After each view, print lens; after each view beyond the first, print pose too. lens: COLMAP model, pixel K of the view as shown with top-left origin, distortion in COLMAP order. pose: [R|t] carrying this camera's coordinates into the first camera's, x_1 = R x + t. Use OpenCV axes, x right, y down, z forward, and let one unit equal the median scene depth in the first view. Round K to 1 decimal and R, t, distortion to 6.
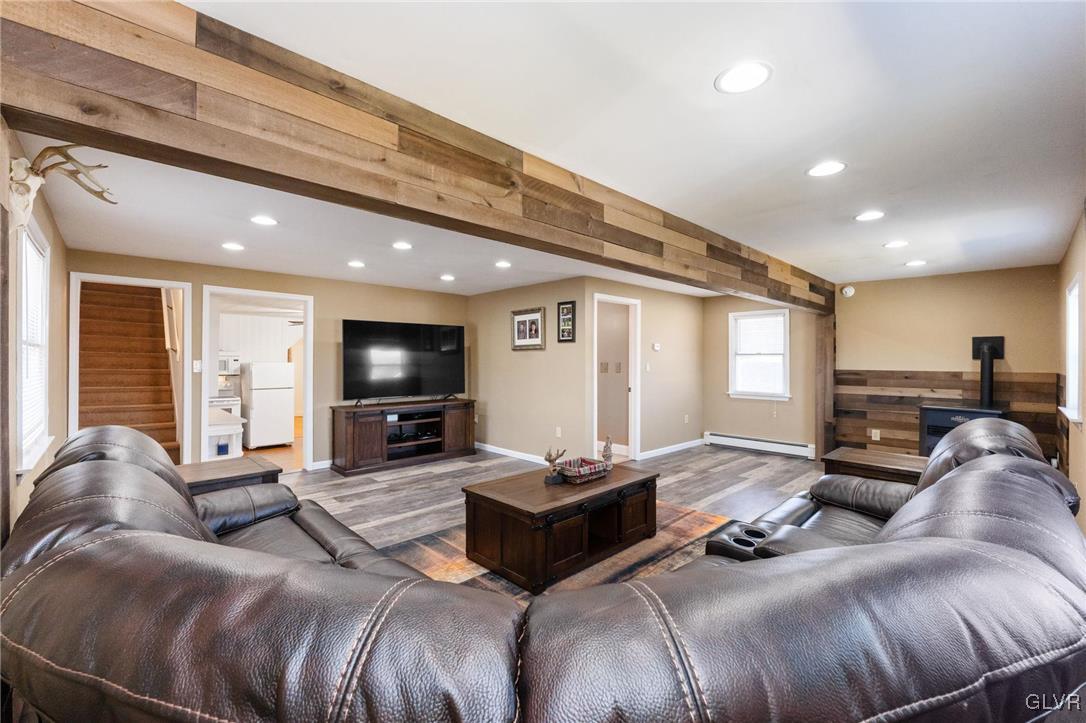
lens RADIAL K [[446.2, 0, 536.0], [0, 446.2, 361.8], [0, 0, 1]] dist [-0.000322, 0.000045]
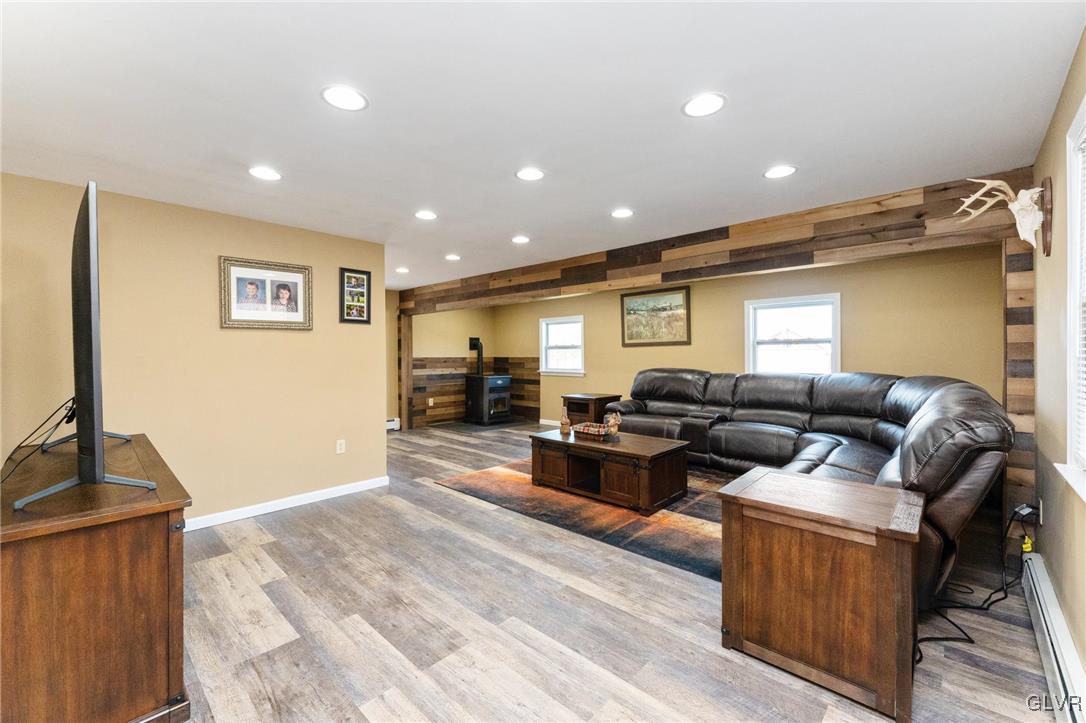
lens RADIAL K [[446.2, 0, 535.9], [0, 446.2, 355.6], [0, 0, 1]] dist [-0.000322, 0.000045]
pose [[-0.049496, -0.003316, 0.998769, -0.712155], [0.008866, 0.999954, 0.003759, 0.010814], [-0.998735, 0.009041, -0.049464, 0.744305]]
